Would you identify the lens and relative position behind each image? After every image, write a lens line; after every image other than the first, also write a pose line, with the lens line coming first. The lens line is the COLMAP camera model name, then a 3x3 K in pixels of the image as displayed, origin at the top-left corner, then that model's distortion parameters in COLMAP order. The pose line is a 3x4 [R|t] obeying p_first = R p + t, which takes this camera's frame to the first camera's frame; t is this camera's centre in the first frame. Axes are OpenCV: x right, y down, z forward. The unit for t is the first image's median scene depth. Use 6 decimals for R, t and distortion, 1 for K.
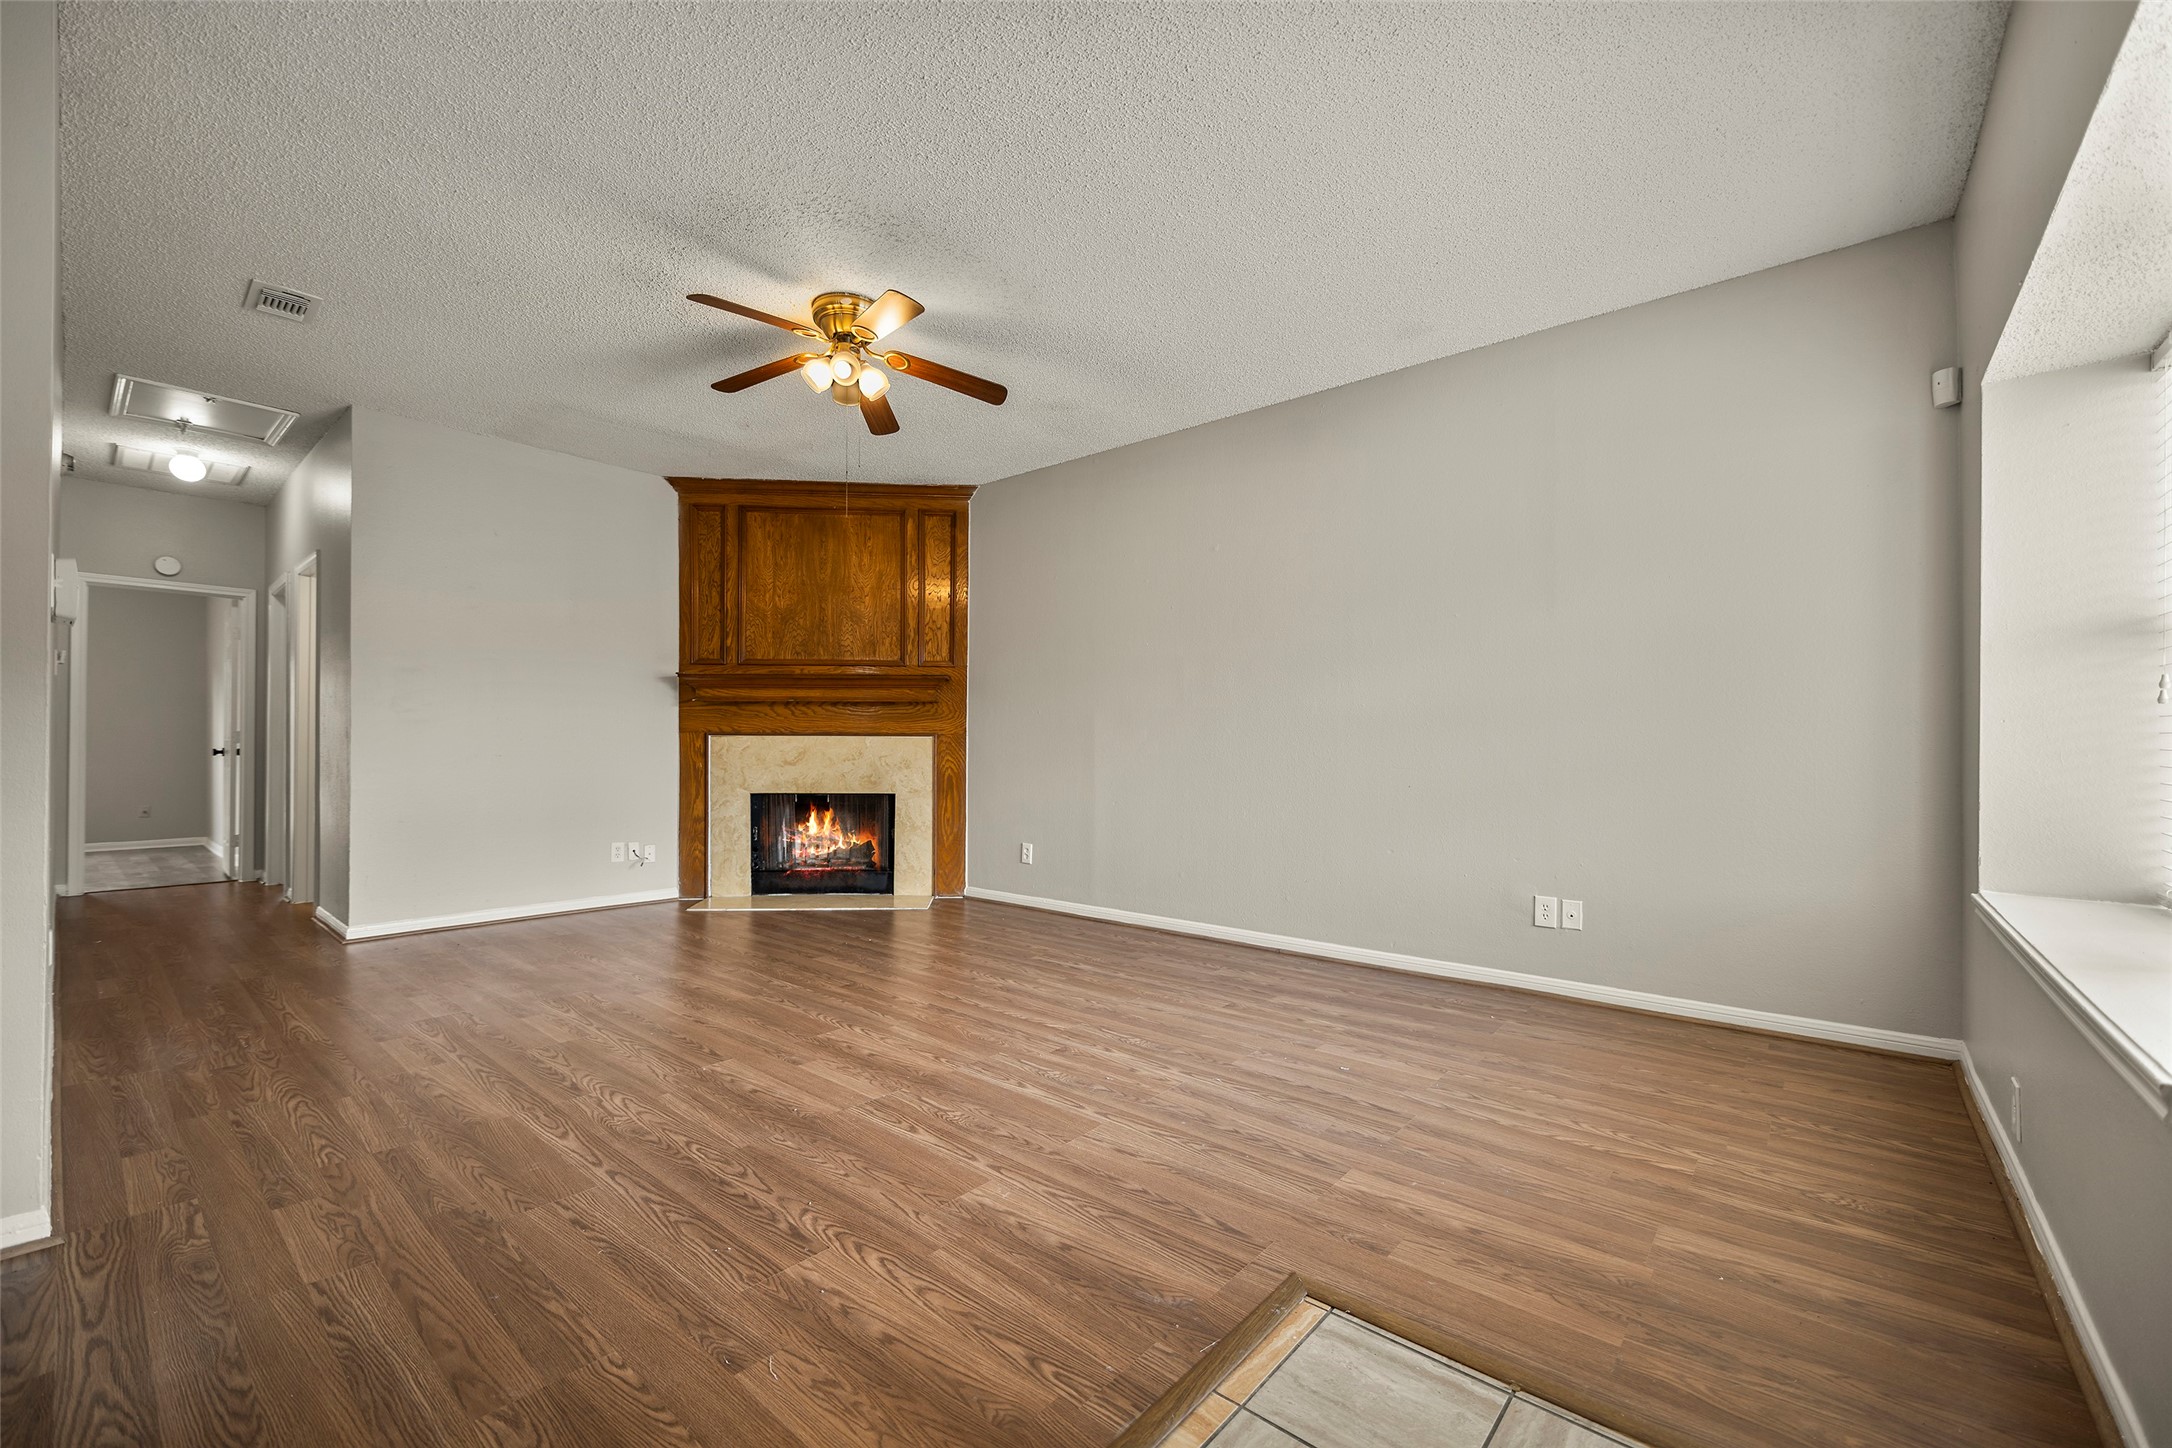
lens RADIAL K [[883.8, 0, 1093.7], [0, 883.8, 734.7], [0, 0, 1]] dist [-0.002892, -0.002287]
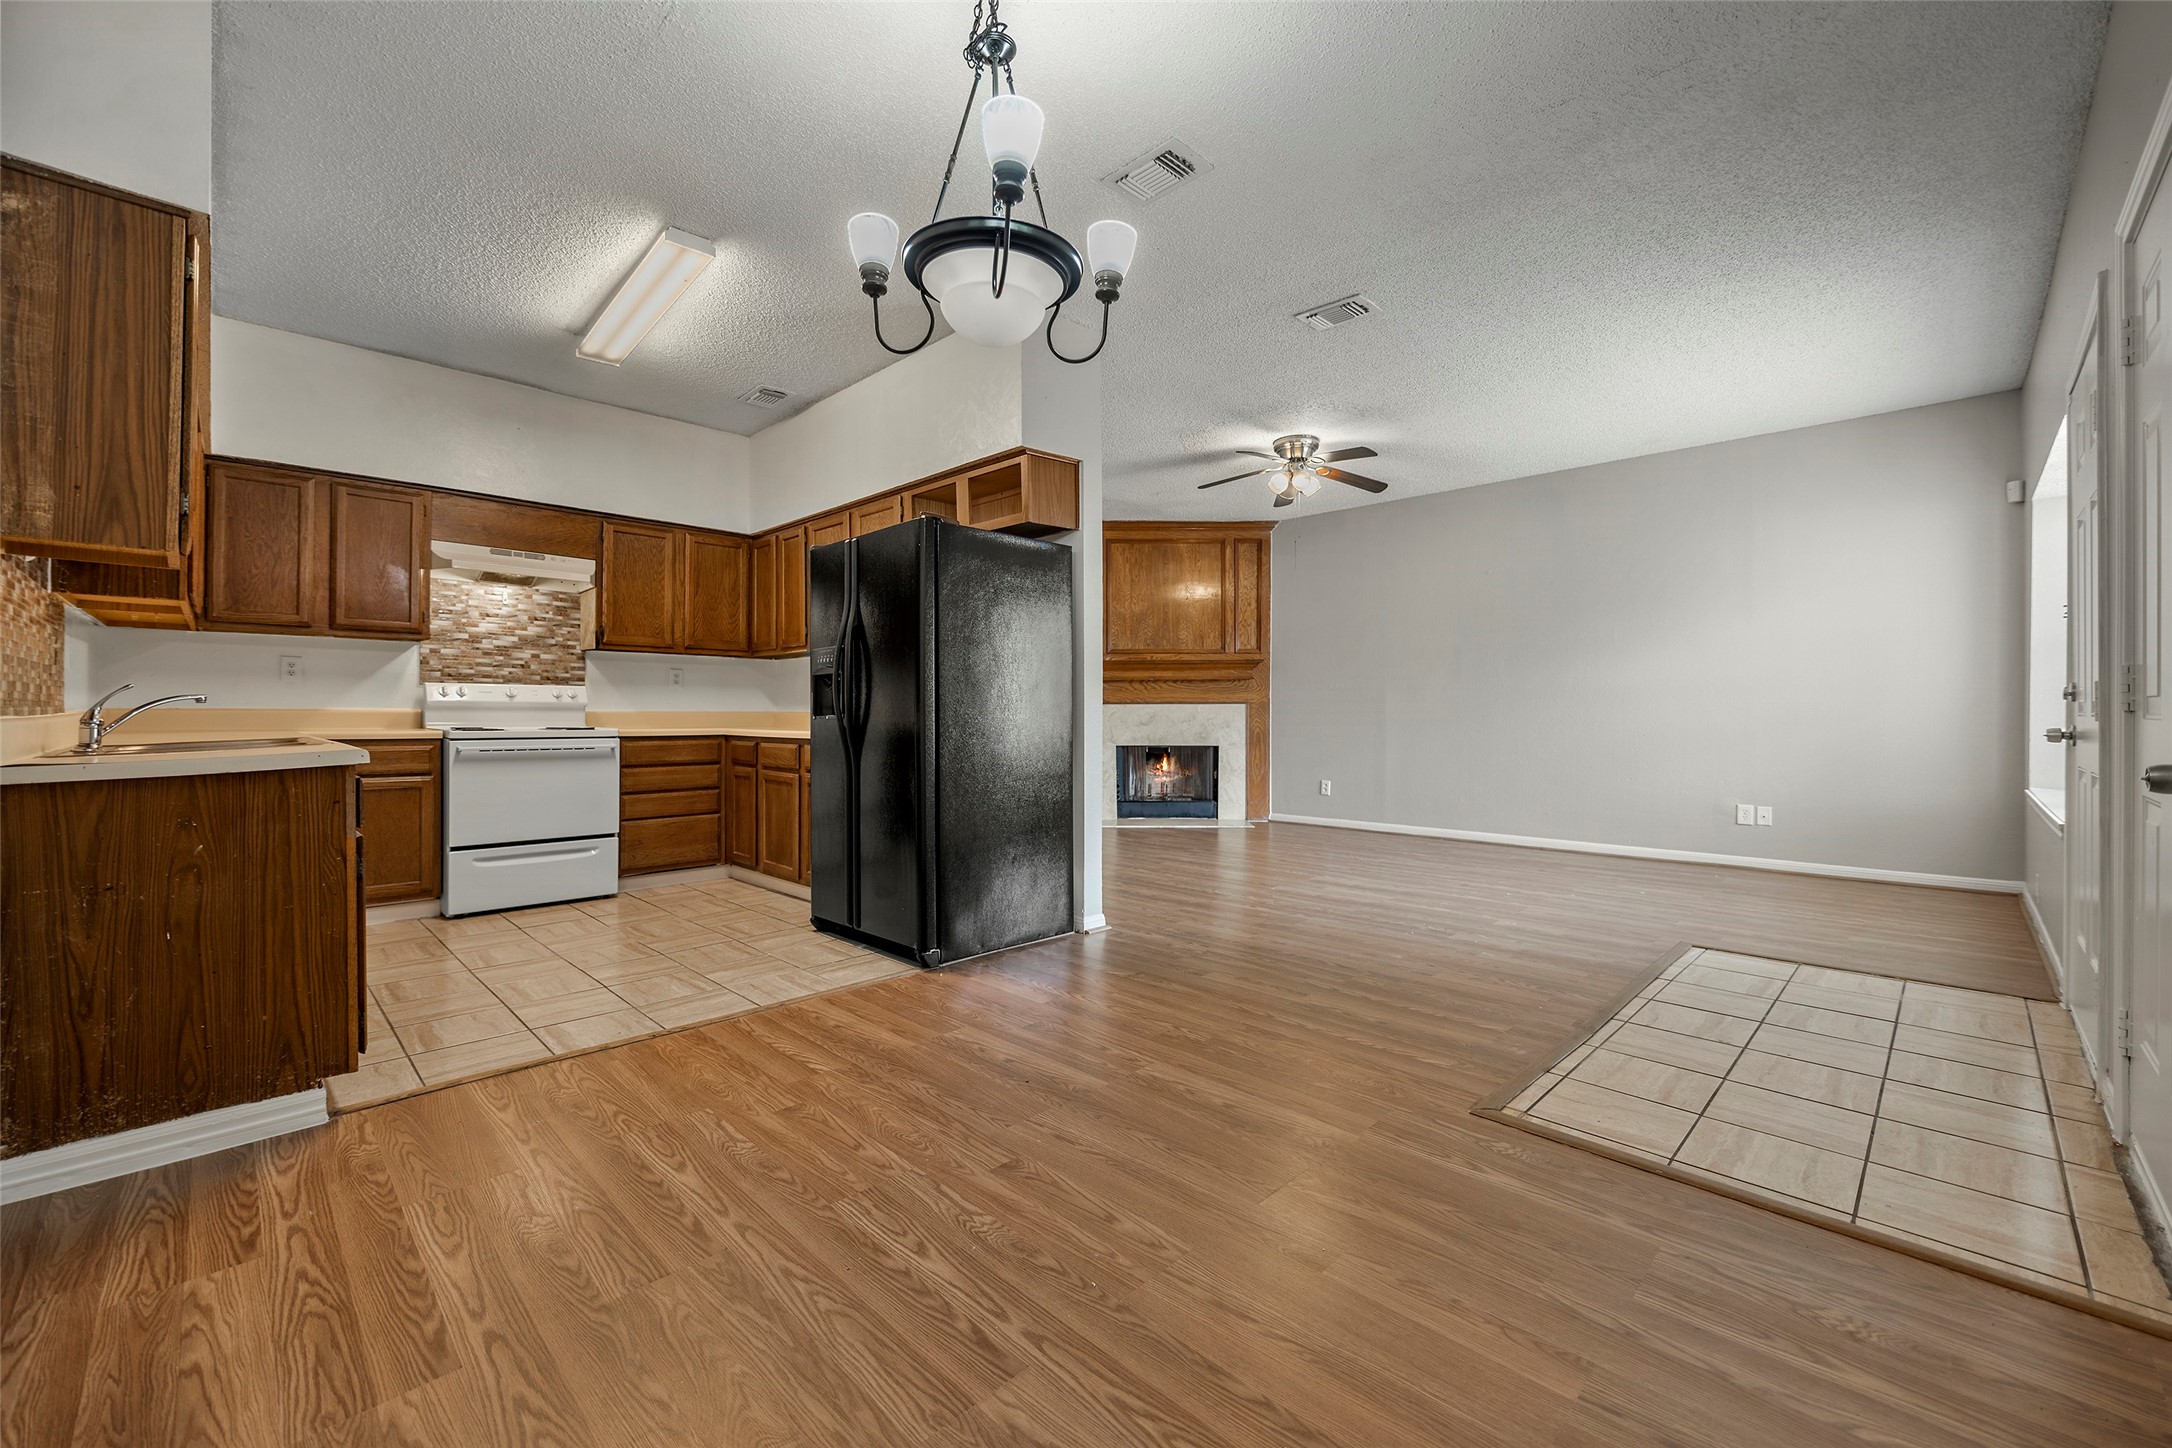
lens RADIAL K [[883.8, 0, 1086.6], [0, 883.8, 710.3], [0, 0, 1]] dist [-0.002892, -0.002287]
pose [[0.996900, -0.005522, -0.078480, -0.602594], [0.006340, 0.999928, 0.010185, -0.007074], [0.078418, -0.010651, 0.996864, -0.736227]]
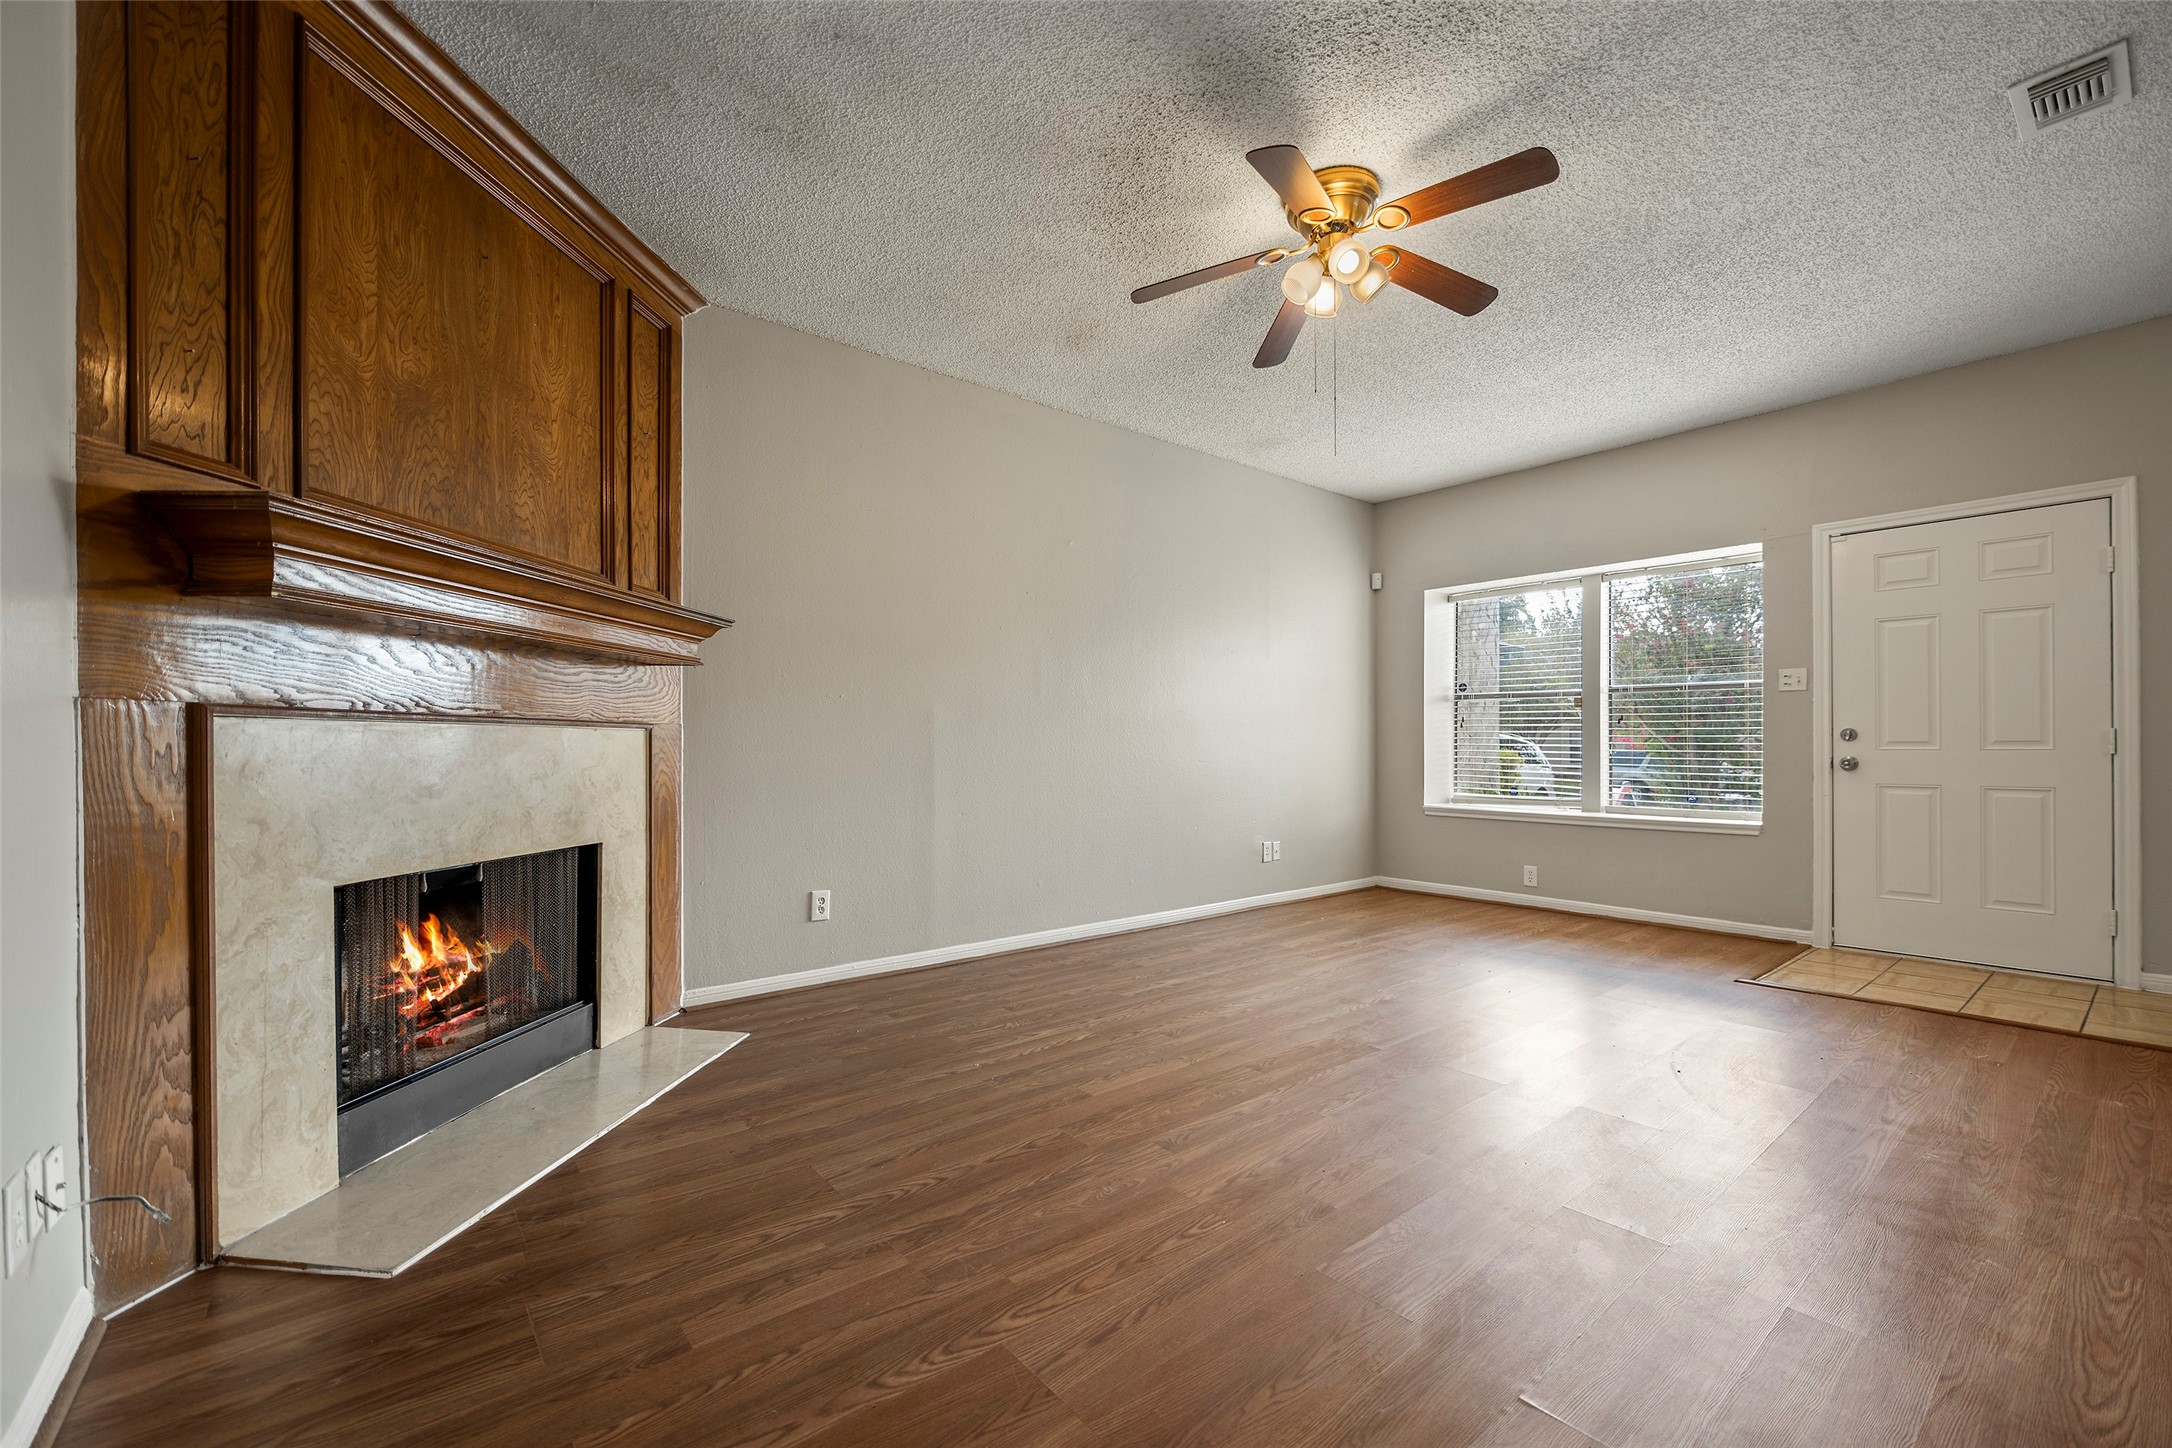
lens RADIAL K [[883.8, 0, 1071.9], [0, 883.8, 741.9], [0, 0, 1]] dist [-0.002892, -0.002287]
pose [[0.189453, 0.002125, 0.981888, -1.234776], [-0.009115, 0.999958, -0.000406, 0.014425], [-0.981848, -0.008874, 0.189464, 1.212688]]
